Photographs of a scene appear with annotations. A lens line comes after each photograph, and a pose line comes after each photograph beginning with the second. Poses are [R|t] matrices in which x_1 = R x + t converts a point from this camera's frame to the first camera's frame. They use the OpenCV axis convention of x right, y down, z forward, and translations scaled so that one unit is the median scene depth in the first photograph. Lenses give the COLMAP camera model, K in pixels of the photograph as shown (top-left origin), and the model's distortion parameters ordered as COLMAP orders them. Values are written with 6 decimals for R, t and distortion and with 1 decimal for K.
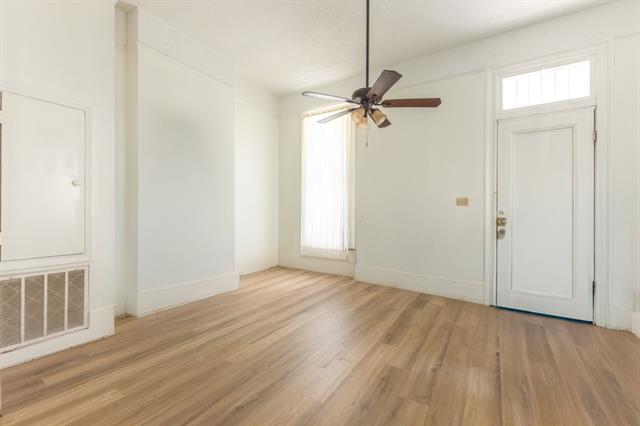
lens RADIAL K [[277.7, 0, 318.6], [0, 277.7, 214.1], [0, 0, 1]] dist [0.010889, -0.001806]
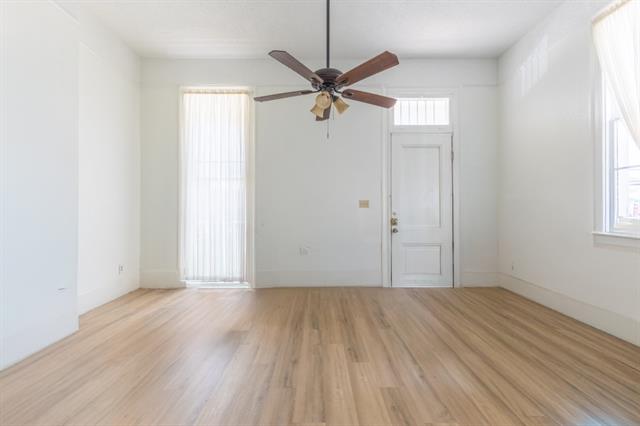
lens RADIAL K [[277.7, 0, 319.9], [0, 277.7, 212.5], [0, 0, 1]] dist [0.010889, -0.001806]
pose [[0.843439, -0.002524, 0.537218, -0.247420], [0.009581, 0.999901, -0.010346, -0.002030], [-0.537139, 0.013873, 0.843380, 0.227831]]
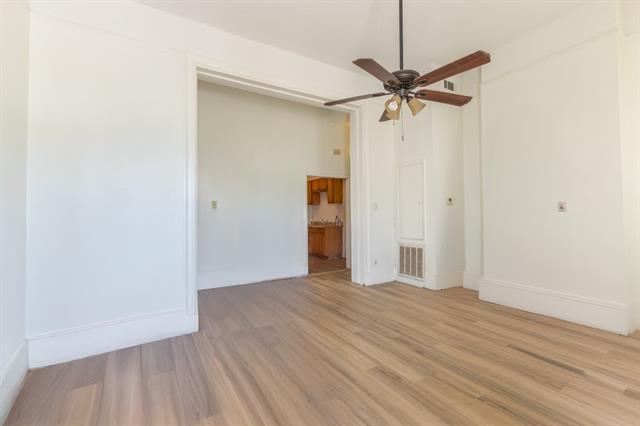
lens RADIAL K [[277.7, 0, 319.6], [0, 277.7, 213.9], [0, 0, 1]] dist [0.010889, -0.001806]
pose [[-0.455805, -0.002865, -0.890075, 0.830469], [0.006396, 0.999958, -0.006494, -0.017171], [0.890056, -0.008653, -0.455768, 0.923496]]
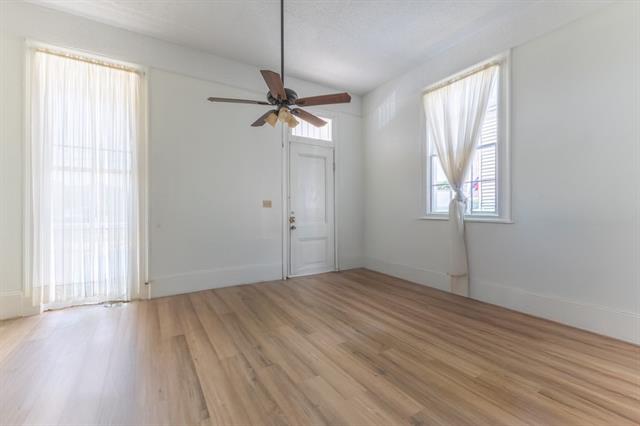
lens RADIAL K [[277.7, 0, 321.0], [0, 277.7, 213.6], [0, 0, 1]] dist [0.010889, -0.001806]
pose [[0.435899, -0.010116, 0.899939, -0.526055], [0.014401, 0.999887, 0.004264, -0.006299], [-0.899880, 0.011101, 0.435995, 0.353324]]
